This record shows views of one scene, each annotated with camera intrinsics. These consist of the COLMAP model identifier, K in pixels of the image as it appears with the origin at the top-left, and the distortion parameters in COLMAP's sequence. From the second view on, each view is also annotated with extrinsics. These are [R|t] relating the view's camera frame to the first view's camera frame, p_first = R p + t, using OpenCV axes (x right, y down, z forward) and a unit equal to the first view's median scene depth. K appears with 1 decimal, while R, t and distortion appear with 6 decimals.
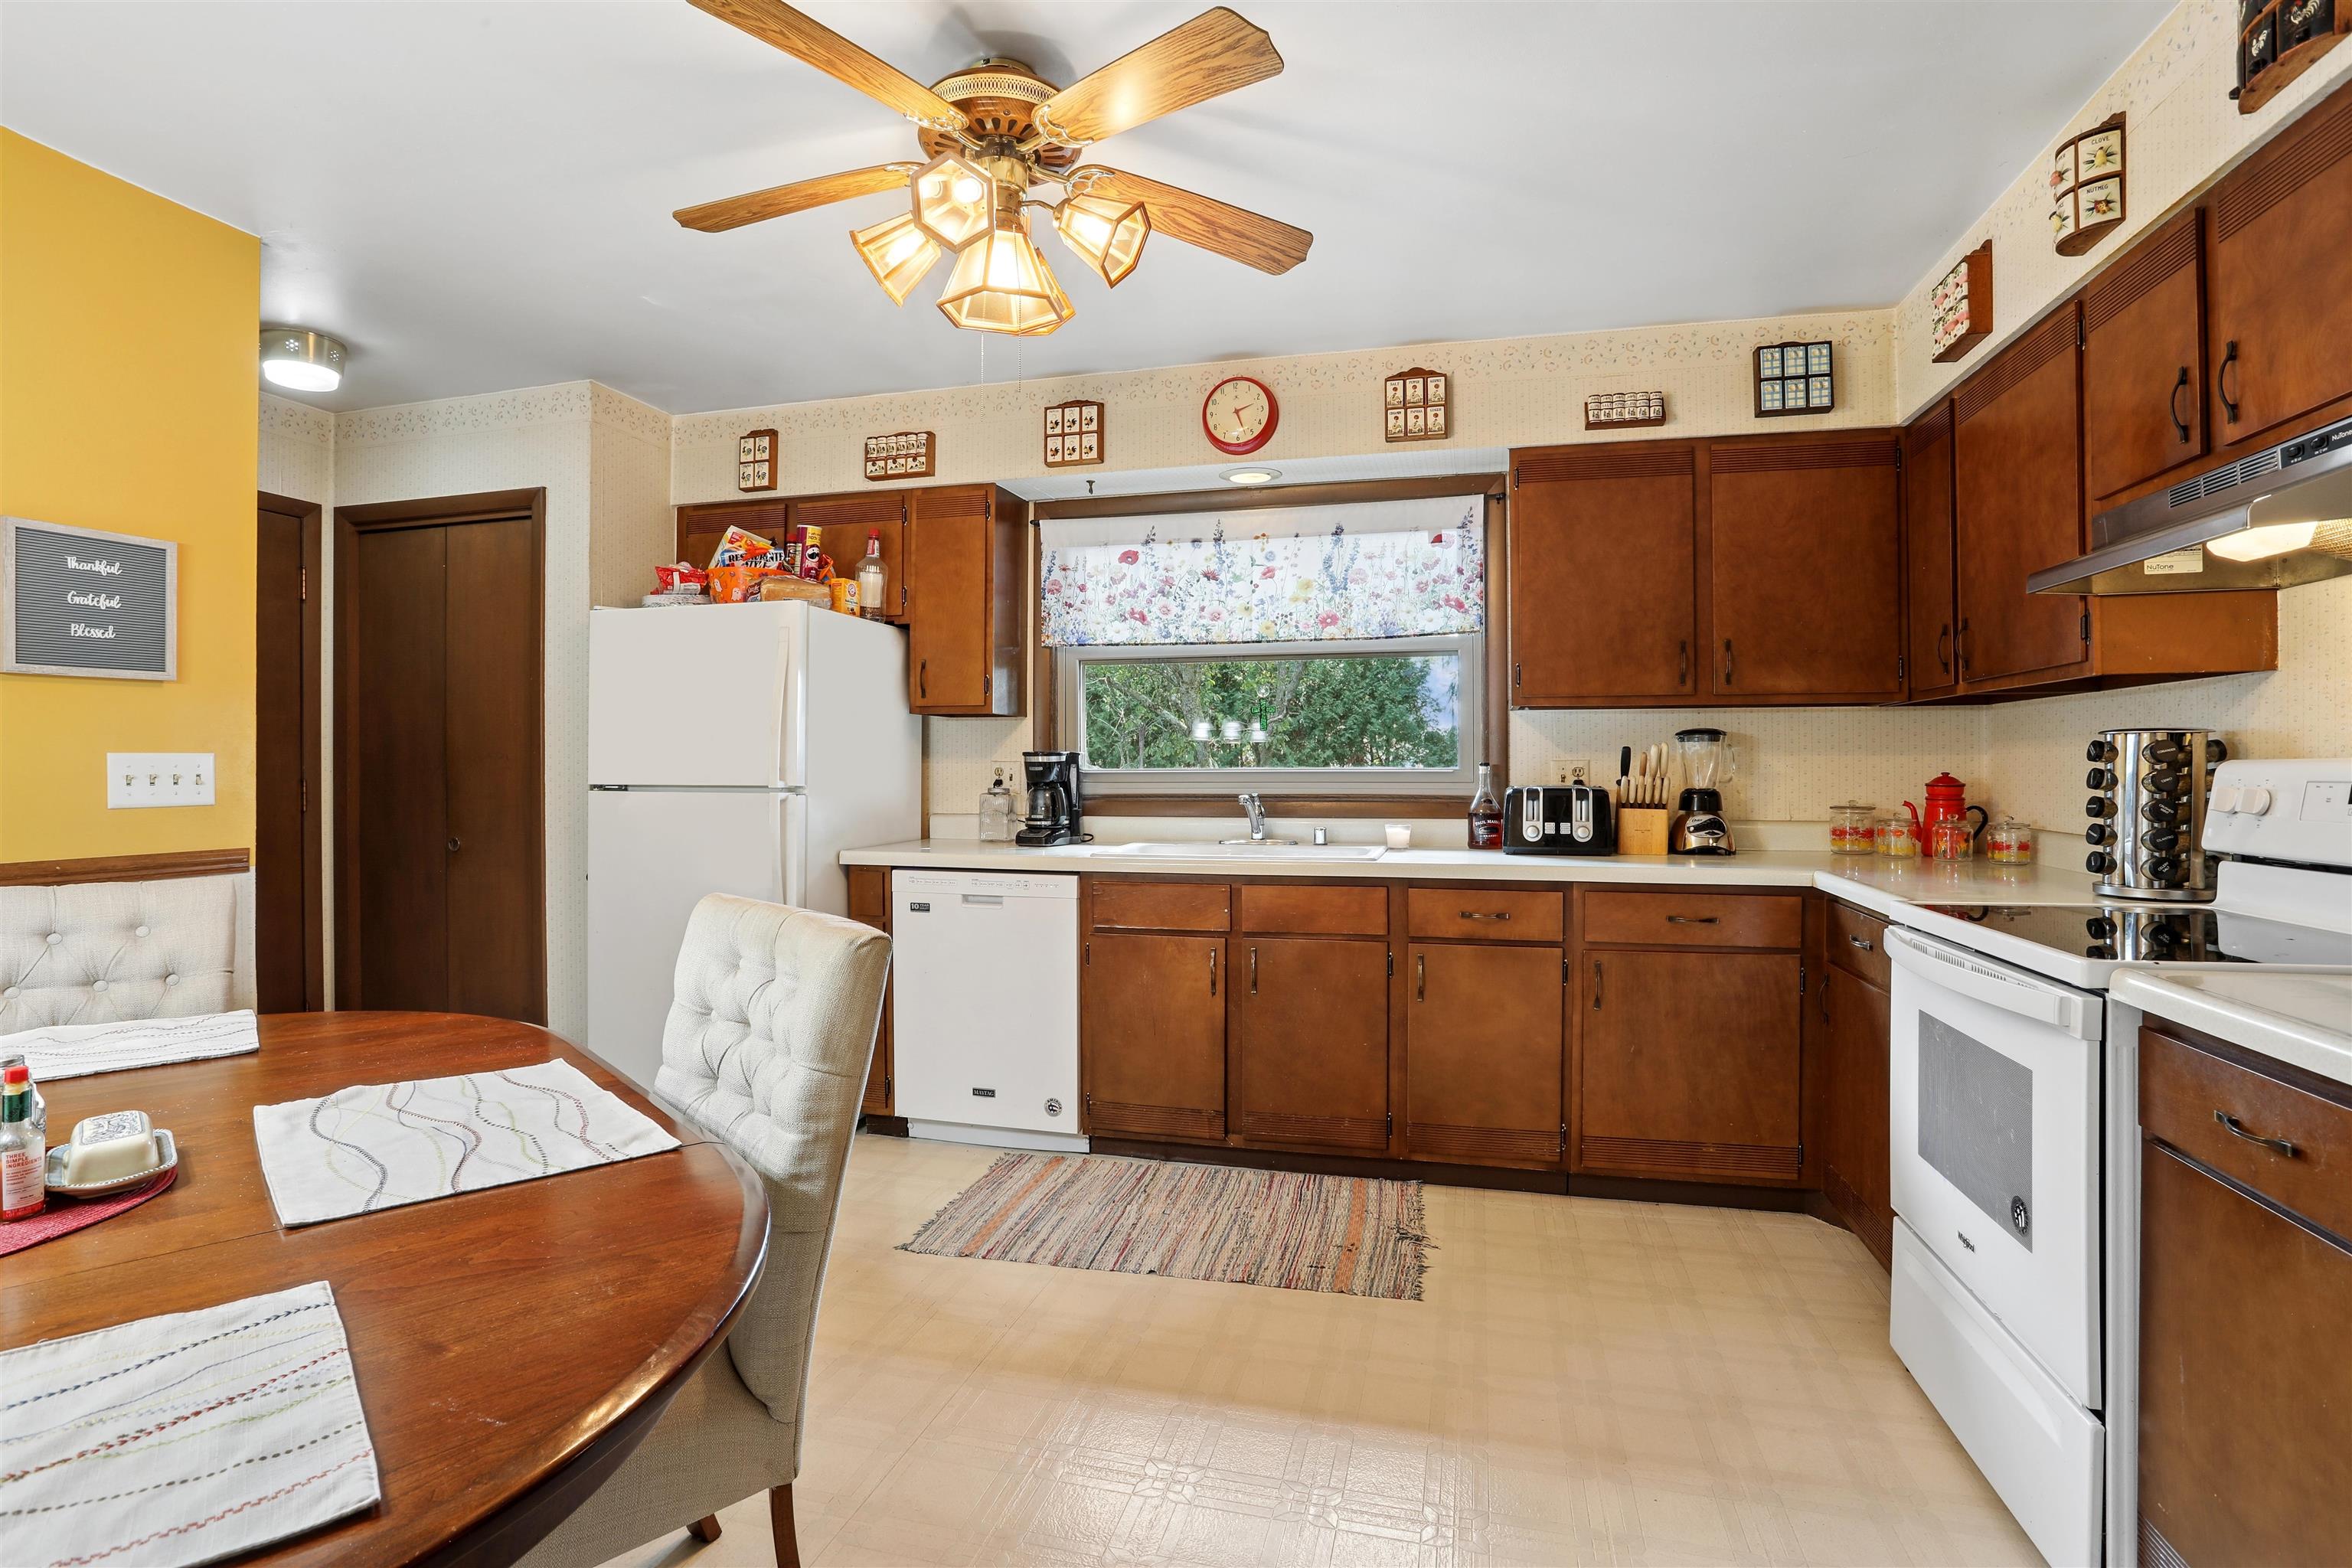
lens RADIAL K [[1152.4, 0, 1172.0], [0, 1152.4, 775.1], [0, 0, 1]] dist [-0.078139, 0.038134]
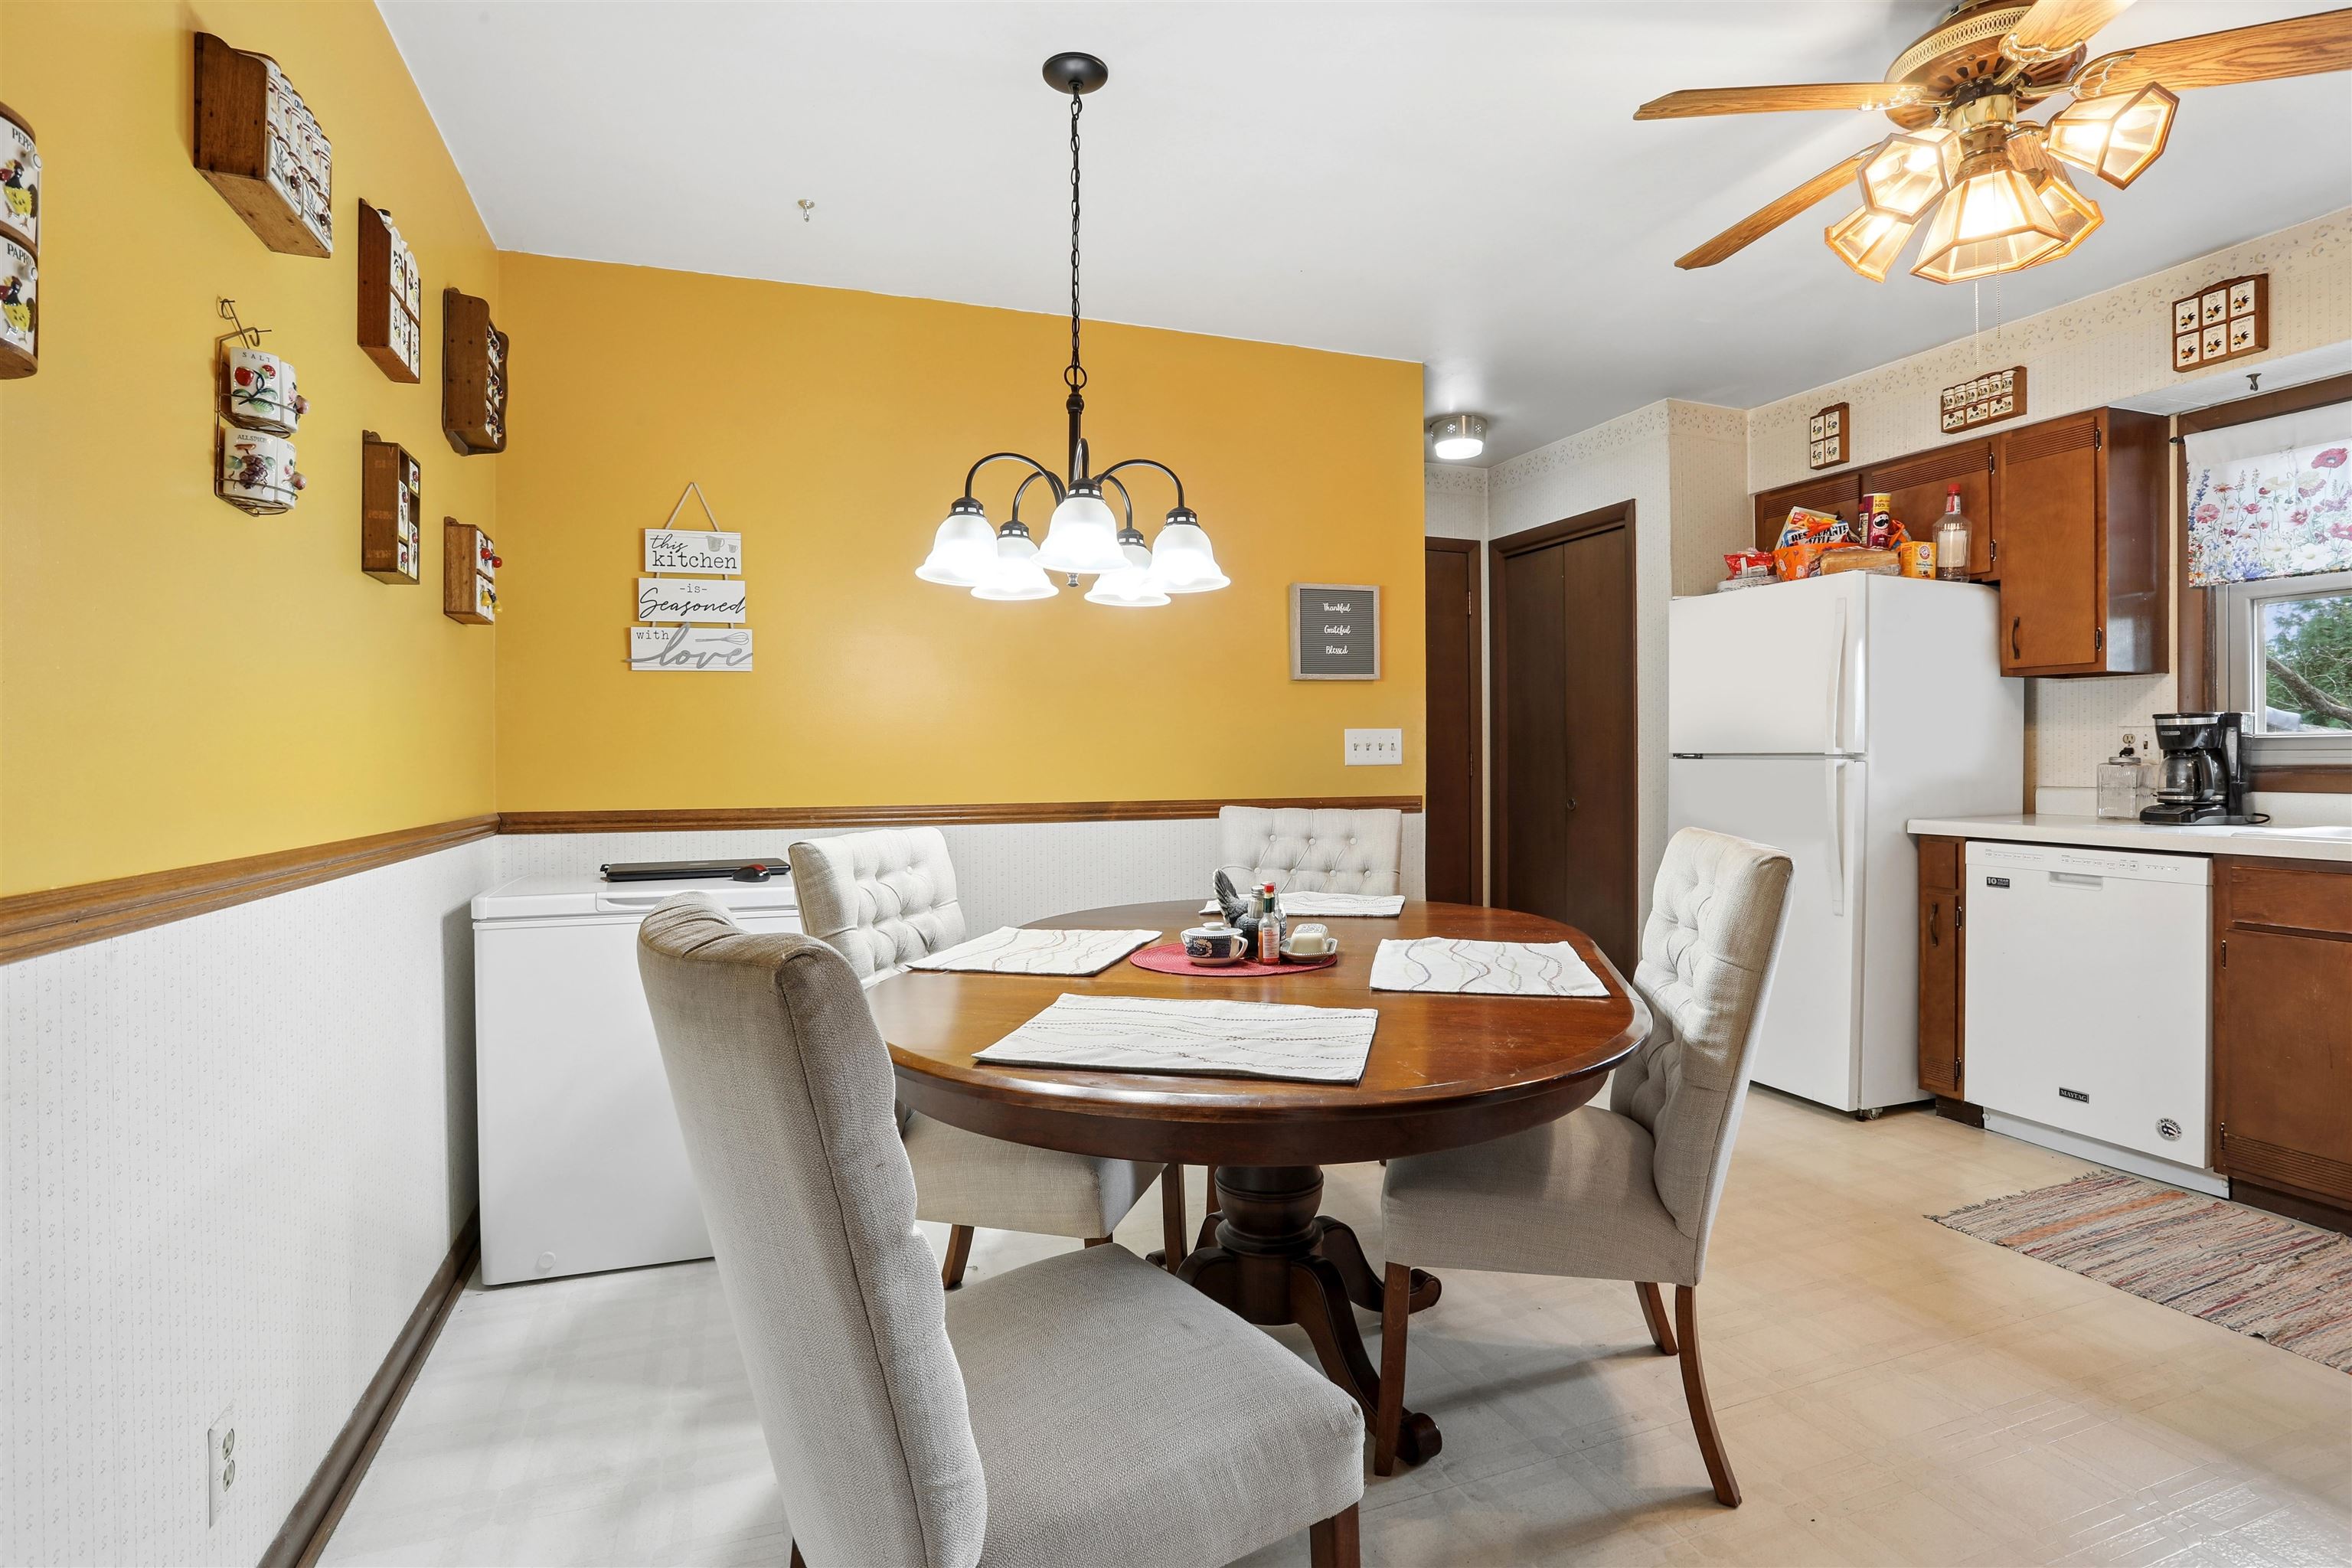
lens RADIAL K [[1150.1, 0, 1176.0], [0, 1150.1, 784.0], [0, 0, 1]] dist [-0.044697, 0.019110]
pose [[0.581356, 0.017294, -0.813465, 0.138818], [-0.001315, 0.999793, 0.020315, 0.017066], [0.813648, -0.010741, 0.581258, -0.081275]]
